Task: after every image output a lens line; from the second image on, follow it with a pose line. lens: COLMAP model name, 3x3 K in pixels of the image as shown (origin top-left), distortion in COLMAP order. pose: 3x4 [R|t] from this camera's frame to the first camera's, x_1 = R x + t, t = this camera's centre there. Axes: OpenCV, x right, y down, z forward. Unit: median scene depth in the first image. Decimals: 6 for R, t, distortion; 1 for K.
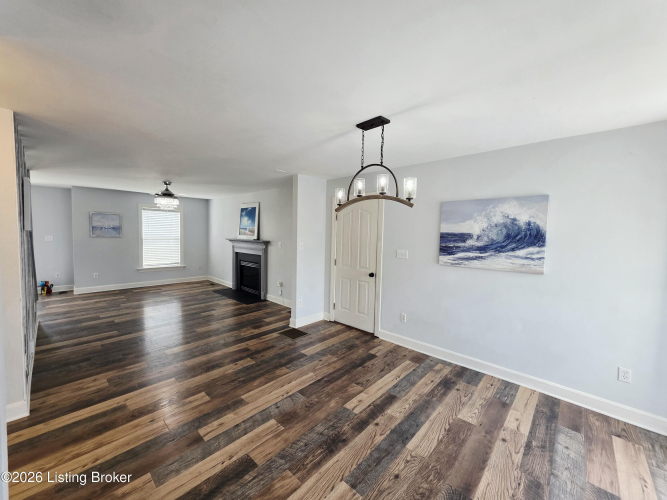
lens RADIAL K [[265.6, 0, 333.5], [0, 265.6, 250.0], [0, 0, 1]] dist [0.001030, 0.000030]
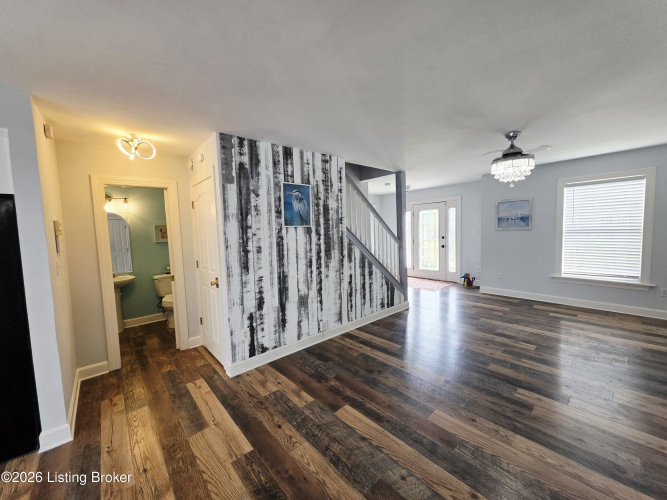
lens RADIAL K [[265.6, 0, 333.5], [0, 265.6, 250.0], [0, 0, 1]] dist [0.001030, 0.000030]
pose [[-0.102222, 0.060098, -0.992944, -0.004126], [-0.035107, 0.997334, 0.063978, -0.022139], [0.994142, 0.041399, -0.099840, 0.566387]]
